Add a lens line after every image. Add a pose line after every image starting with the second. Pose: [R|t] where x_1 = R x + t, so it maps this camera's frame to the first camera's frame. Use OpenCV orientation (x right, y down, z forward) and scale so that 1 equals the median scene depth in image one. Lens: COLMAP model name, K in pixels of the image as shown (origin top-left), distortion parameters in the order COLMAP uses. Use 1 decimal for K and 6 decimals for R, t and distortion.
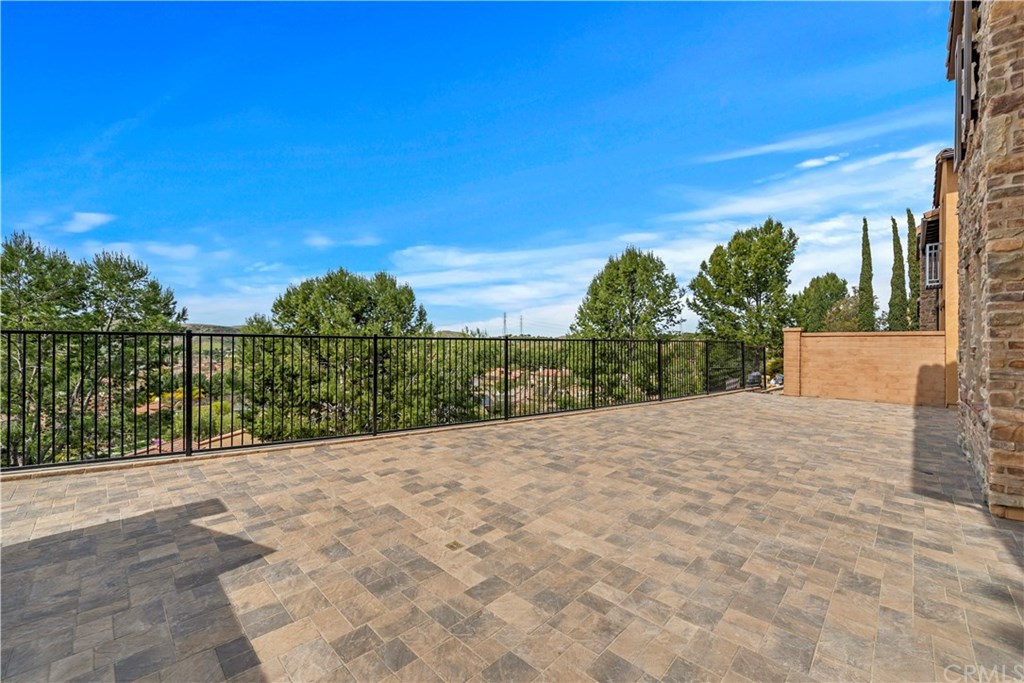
lens RADIAL K [[404.1, 0, 514.1], [0, 404.1, 339.0], [0, 0, 1]] dist [0.008116, -0.000998]
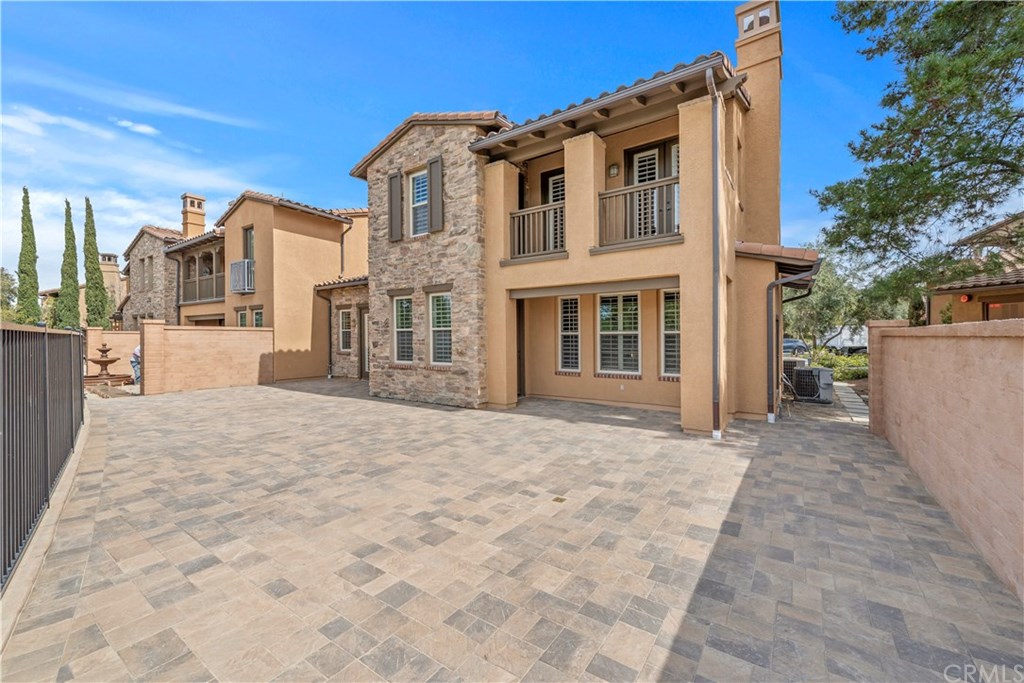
lens RADIAL K [[404.1, 0, 514.1], [0, 404.1, 339.0], [0, 0, 1]] dist [0.008116, -0.000998]
pose [[-0.163154, -0.009435, 0.986555, -1.019212], [-0.008163, 0.999933, 0.008213, 0.002858], [-0.986567, -0.006713, -0.163220, 1.012502]]
